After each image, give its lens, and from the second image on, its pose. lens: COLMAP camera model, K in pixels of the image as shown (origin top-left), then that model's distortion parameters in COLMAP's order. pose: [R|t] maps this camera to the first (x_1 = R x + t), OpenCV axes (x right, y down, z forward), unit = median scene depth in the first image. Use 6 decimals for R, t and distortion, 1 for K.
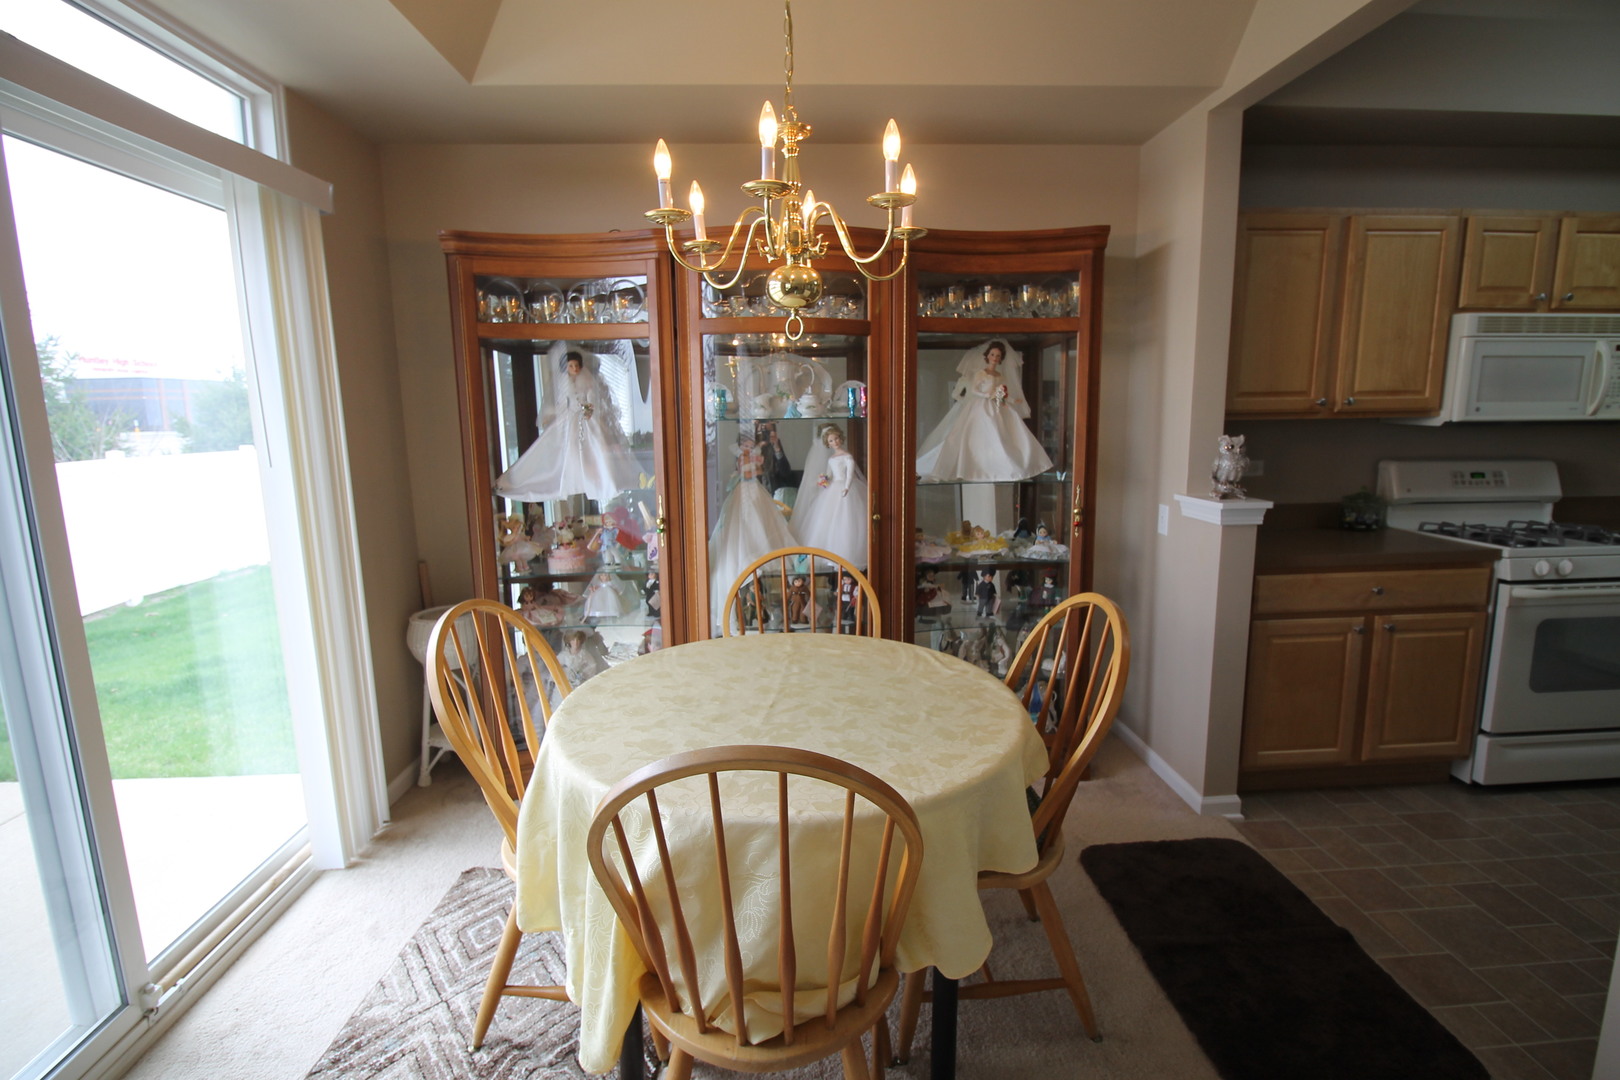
lens RADIAL K [[759.0, 0, 818.3], [0, 759.0, 535.0], [0, 0, 1]] dist [-0.003045, -0.011251]
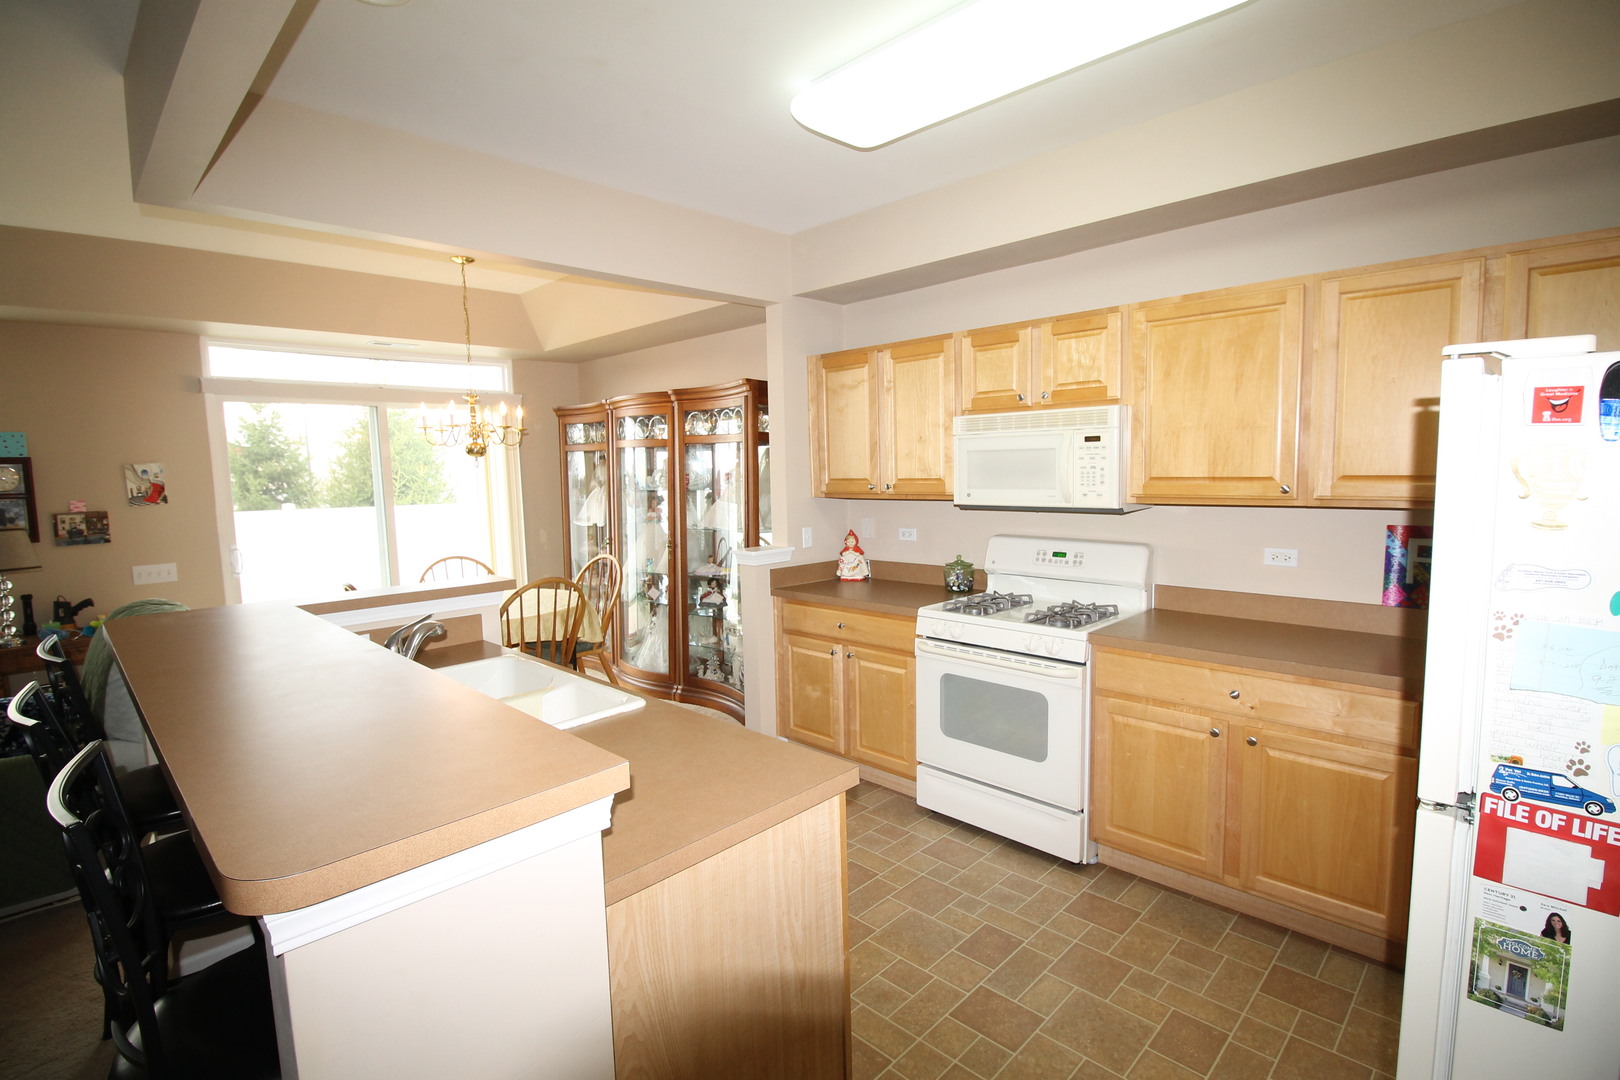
lens RADIAL K [[759.0, 0, 813.5], [0, 759.0, 534.1], [0, 0, 1]] dist [-0.003045, -0.011251]
pose [[0.685762, 0.067040, -0.724732, 1.602788], [-0.104966, 0.994449, -0.007332, -0.072249], [0.720217, 0.081100, 0.688992, 0.003344]]
